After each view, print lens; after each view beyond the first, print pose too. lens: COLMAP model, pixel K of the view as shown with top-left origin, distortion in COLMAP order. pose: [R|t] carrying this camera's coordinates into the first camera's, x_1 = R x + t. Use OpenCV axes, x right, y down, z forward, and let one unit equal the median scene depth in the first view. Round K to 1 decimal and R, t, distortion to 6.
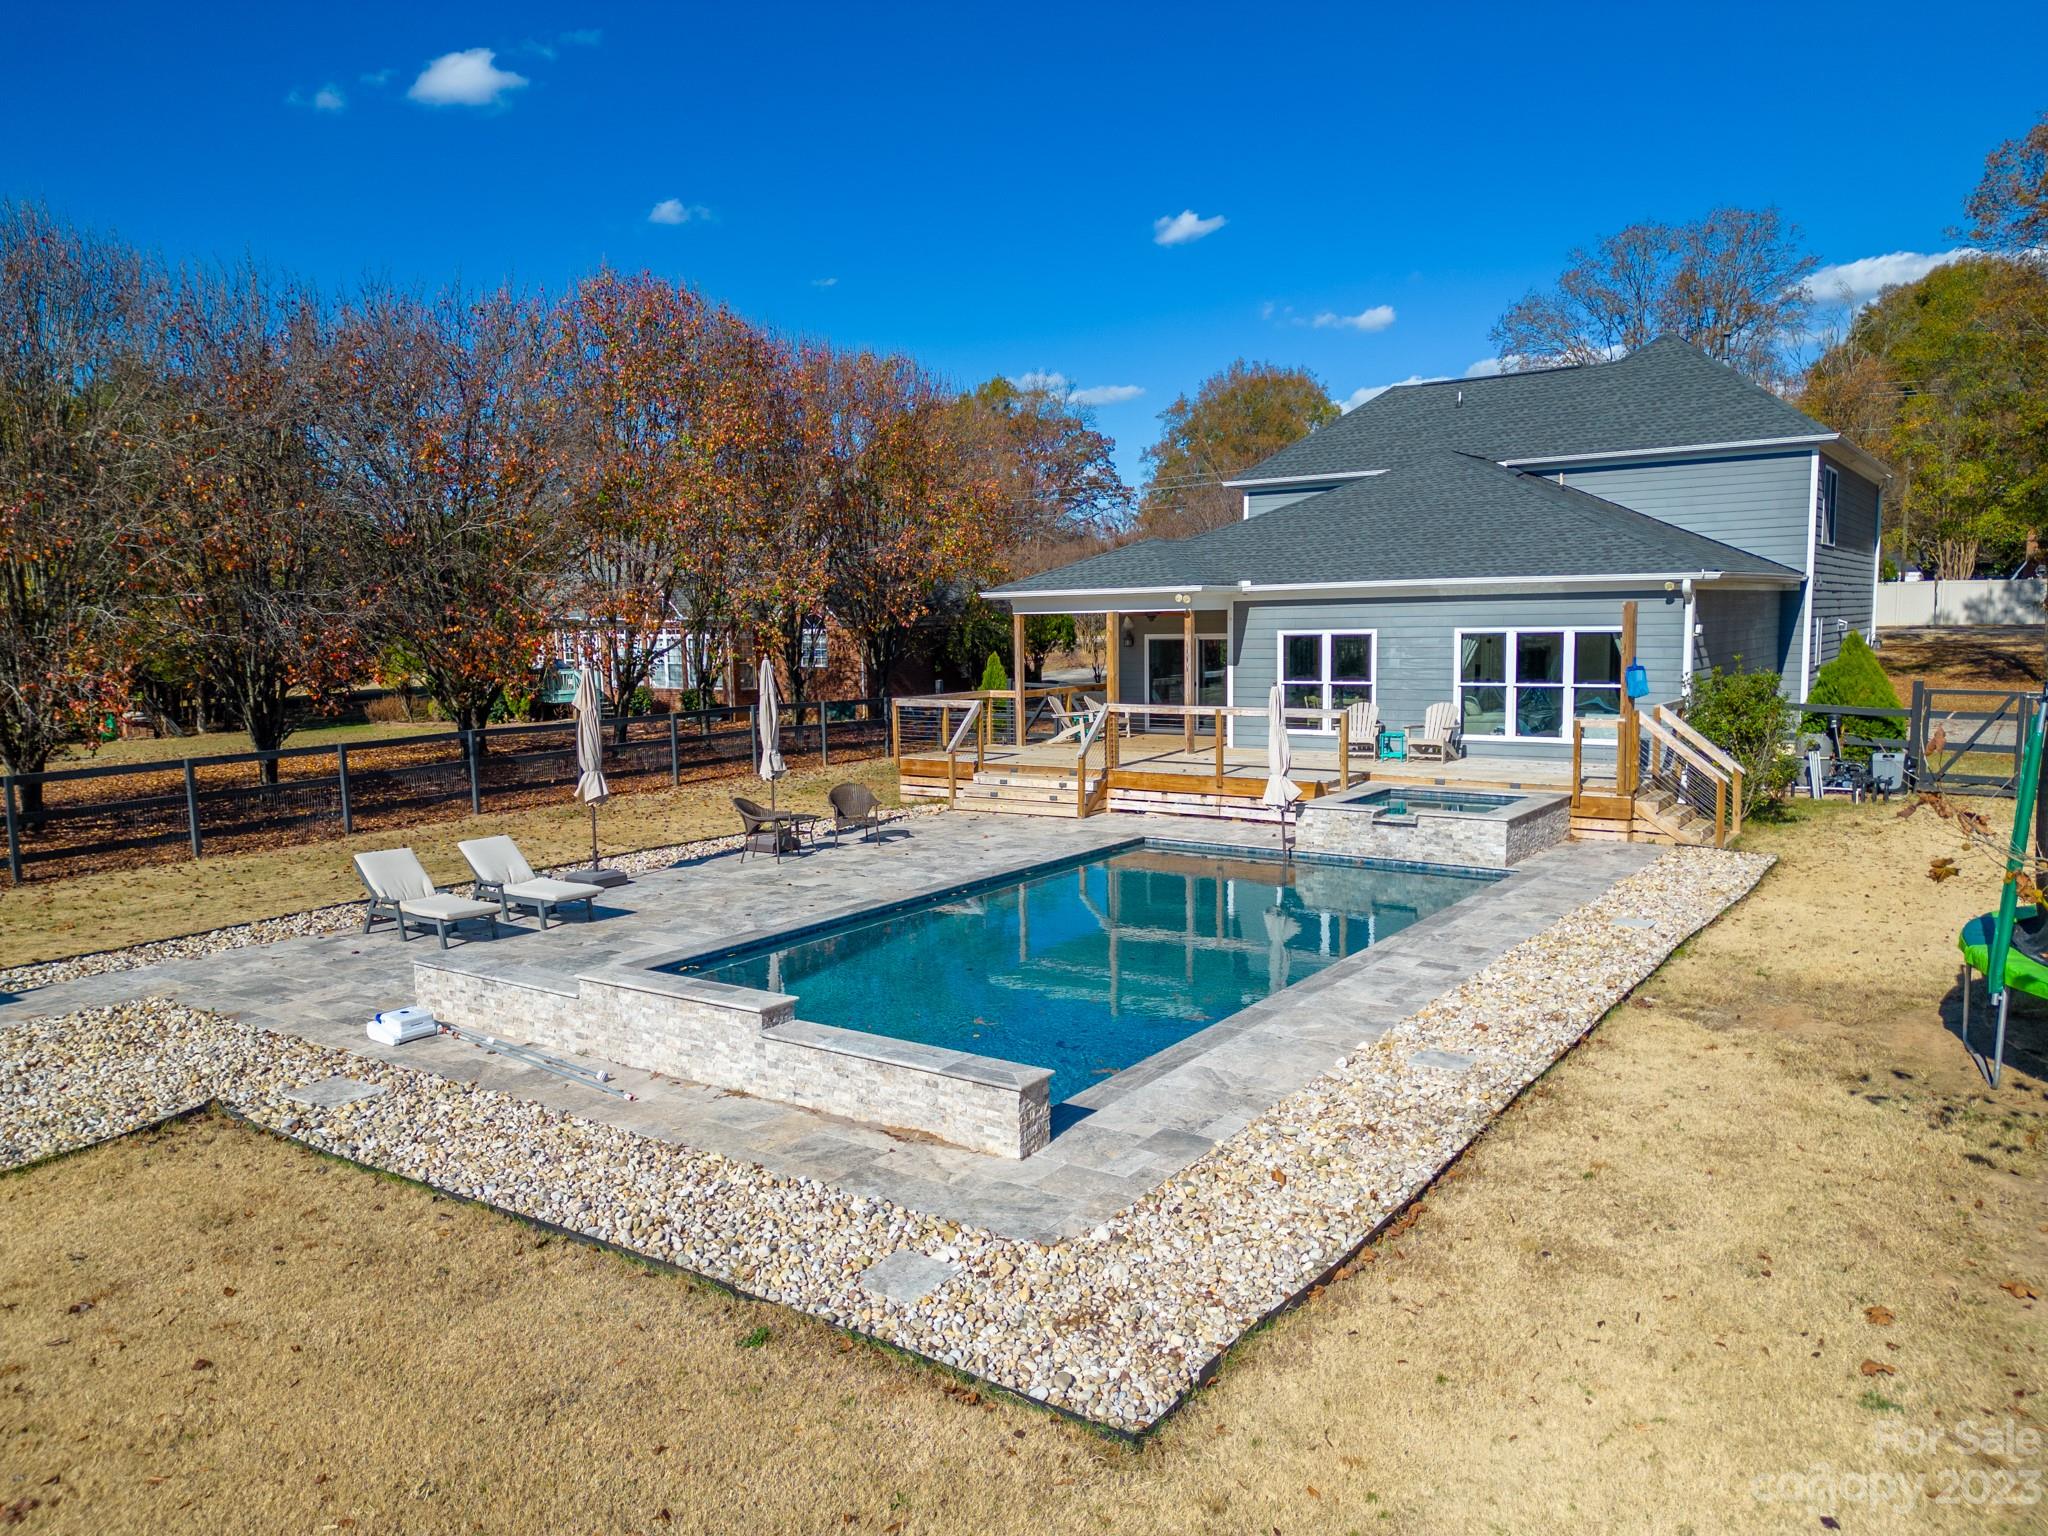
lens RADIAL K [[1446.6, 0, 1024.0], [0, 1446.6, 767.8], [0, 0, 1]] dist [0.012995, 0.002130]
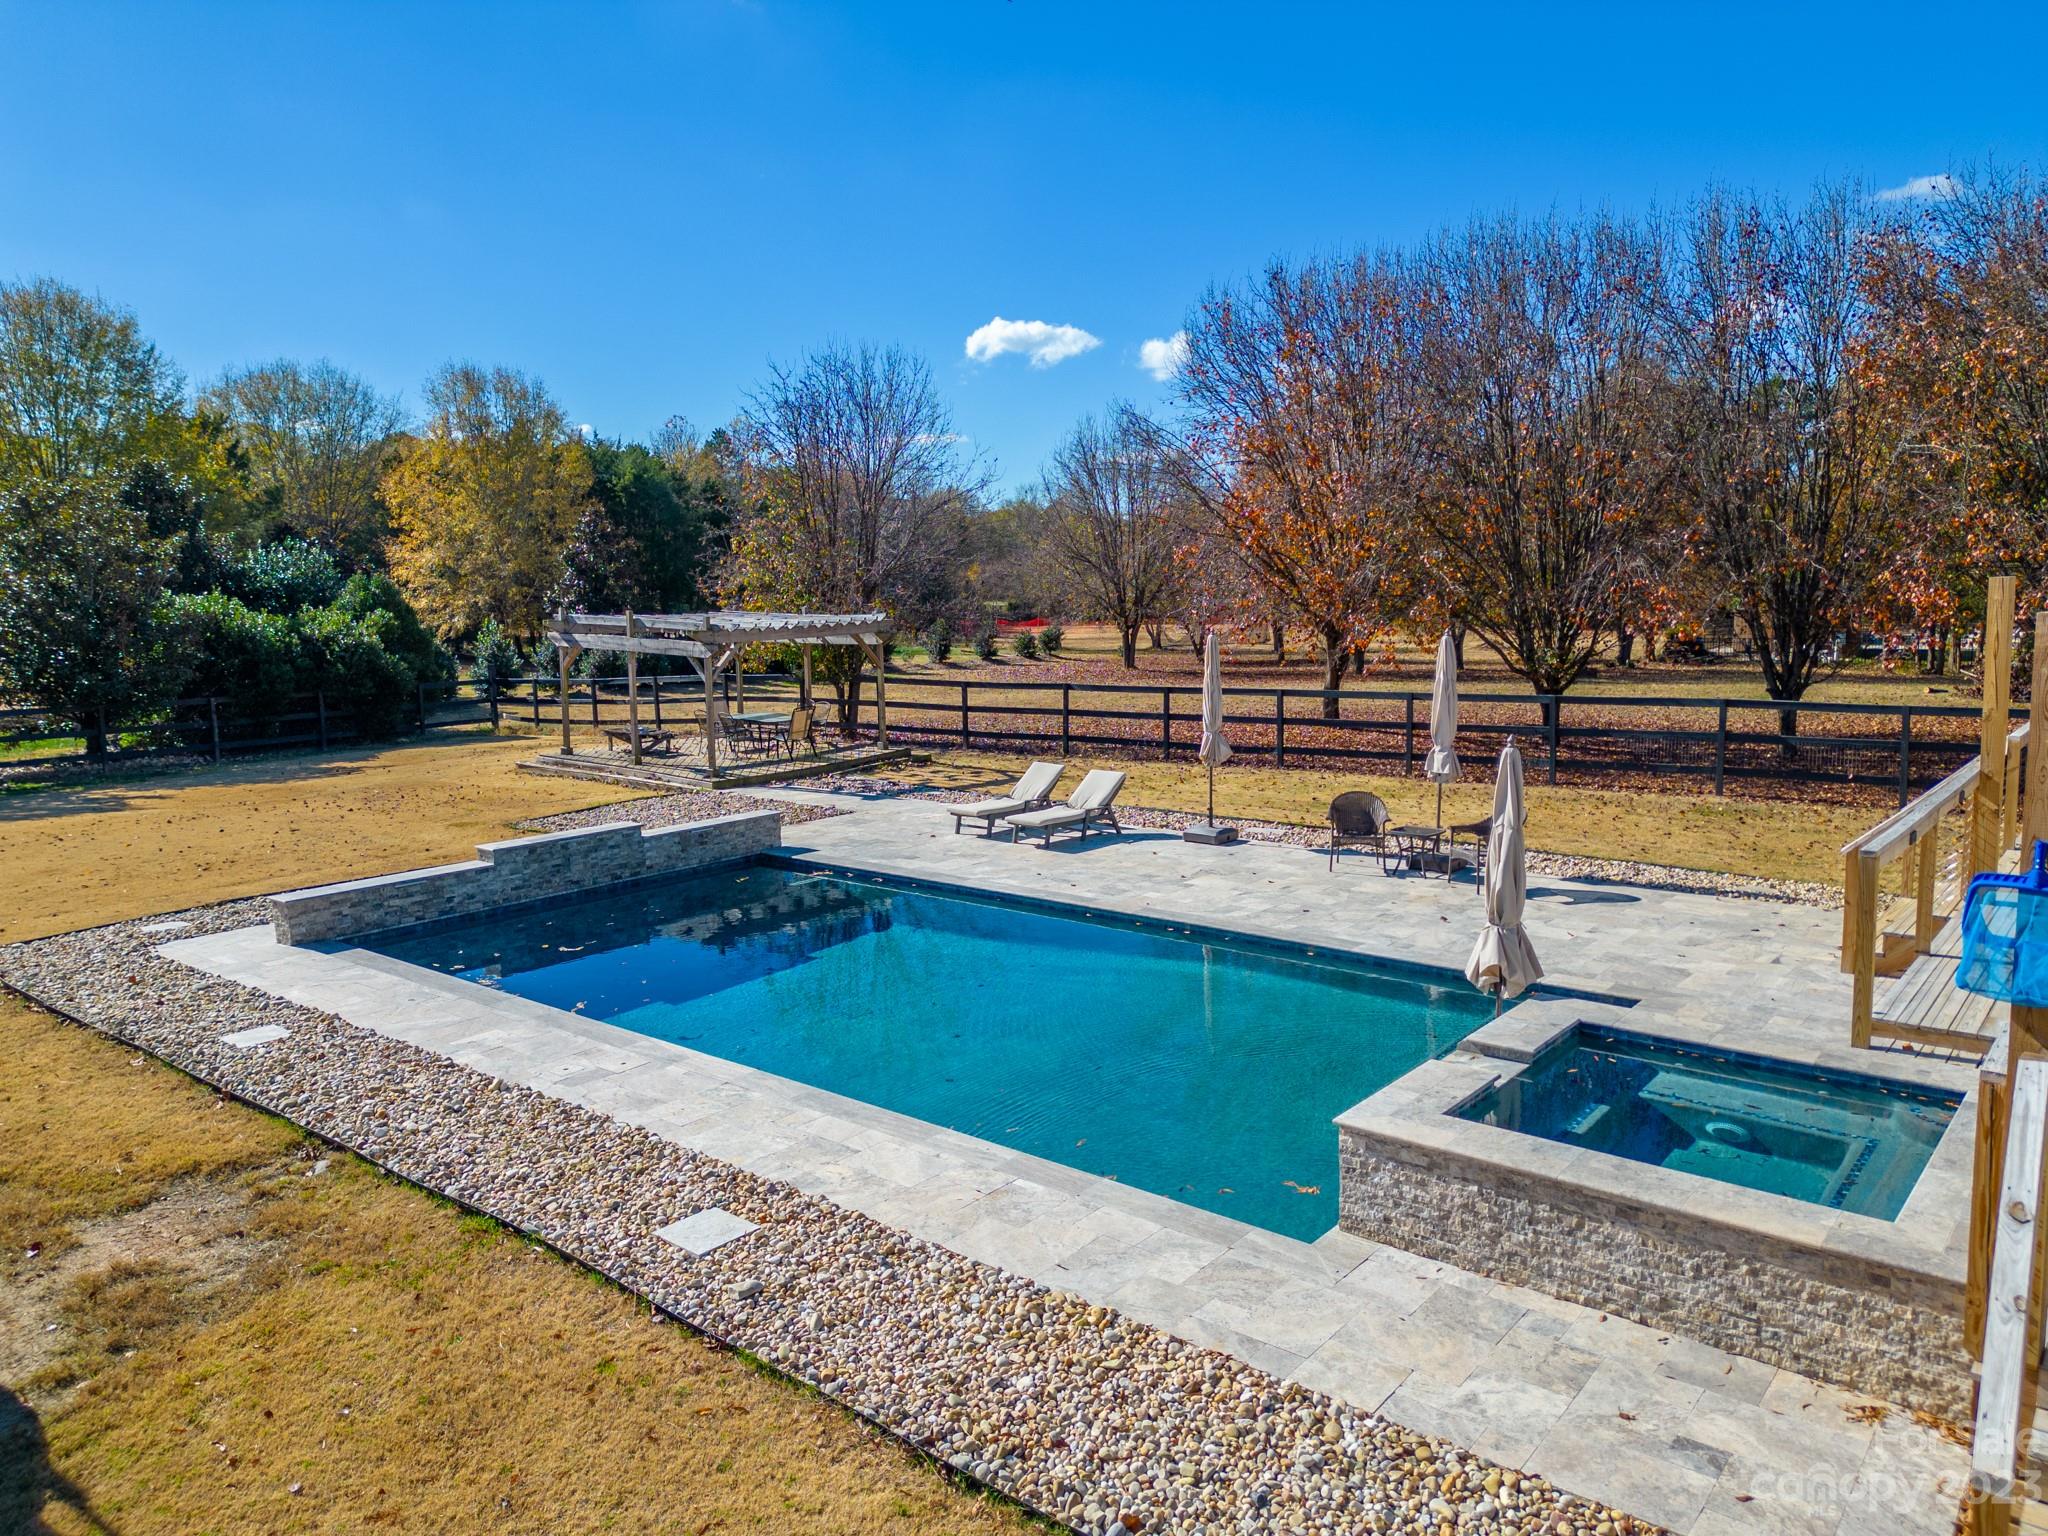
lens RADIAL K [[1446.6, 0, 1026.4], [0, 1446.6, 766.6], [0, 0, 1]] dist [0.012995, 0.002130]
pose [[-0.077267, 0.146962, -0.986120, 0.636806], [-0.078331, 0.985125, 0.152951, -0.105551], [0.993929, 0.089061, -0.064606, 0.795227]]
